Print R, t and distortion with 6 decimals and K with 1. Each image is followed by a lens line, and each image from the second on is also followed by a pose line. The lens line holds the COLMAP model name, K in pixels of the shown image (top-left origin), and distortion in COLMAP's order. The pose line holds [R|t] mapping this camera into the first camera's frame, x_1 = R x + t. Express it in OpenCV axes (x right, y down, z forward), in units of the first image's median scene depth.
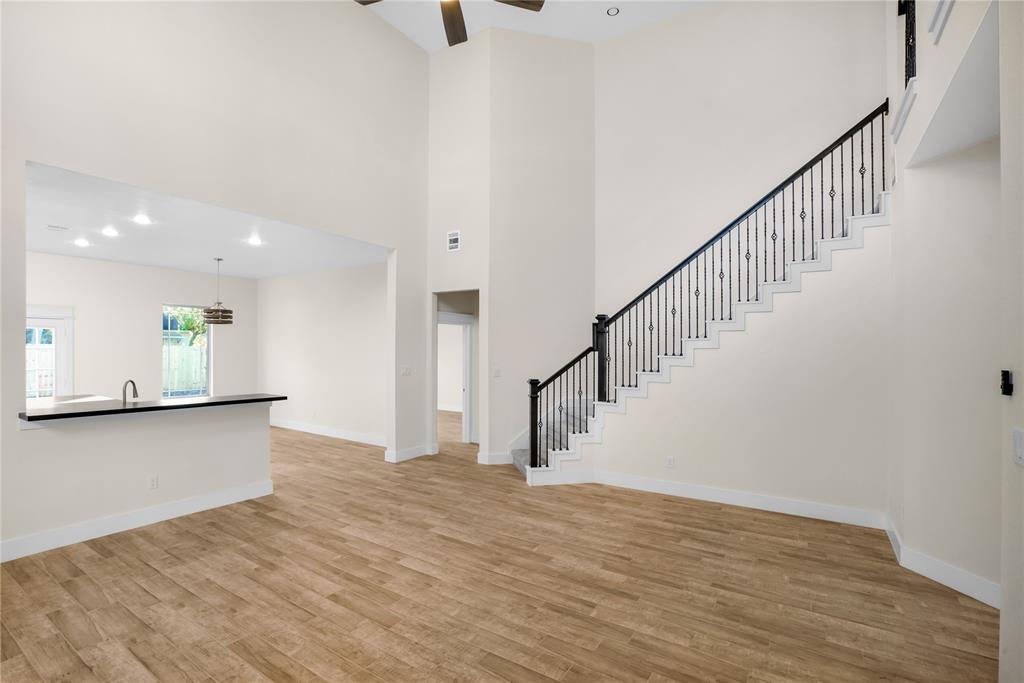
lens RADIAL K [[475.4, 0, 509.1], [0, 475.4, 344.3], [0, 0, 1]] dist [-0.067643, 0.027992]
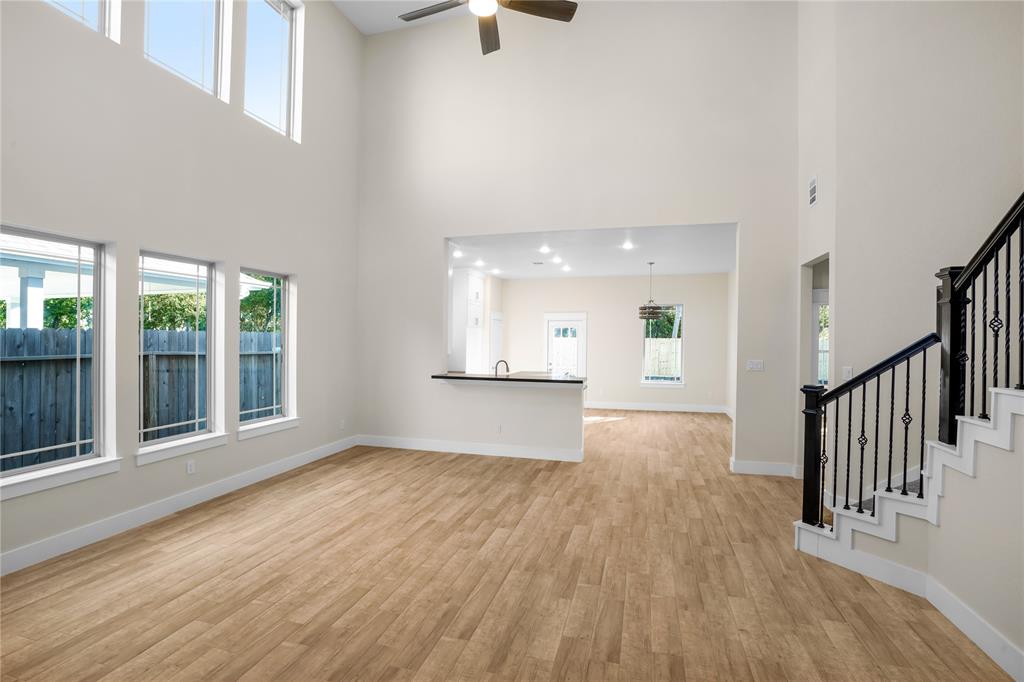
lens RADIAL K [[475.4, 0, 509.1], [0, 475.4, 343.8], [0, 0, 1]] dist [-0.067643, 0.027992]
pose [[0.292534, 0.003423, -0.956249, 0.744248], [0.007794, 0.999952, 0.005963, 0.015387], [0.956223, -0.009198, 0.292493, 0.613574]]
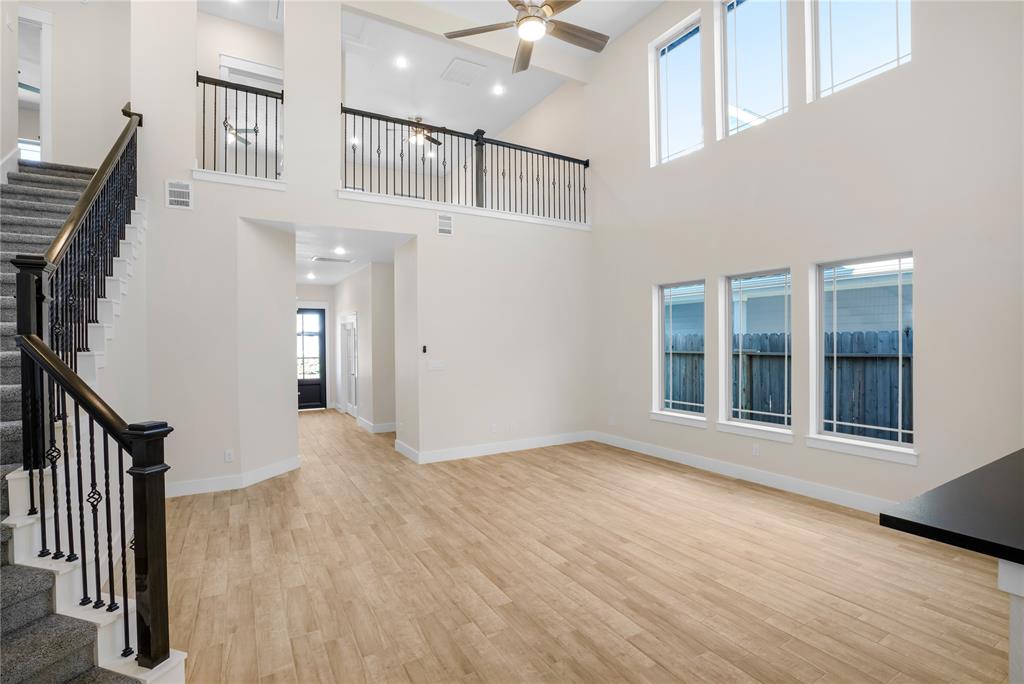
lens RADIAL K [[475.4, 0, 509.1], [0, 475.4, 344.8], [0, 0, 1]] dist [-0.067643, 0.027992]
pose [[-0.890801, -0.005700, 0.454357, -0.500496], [-0.004910, 0.999984, 0.002919, 0.014644], [-0.454367, 0.000370, -0.890815, 1.685007]]
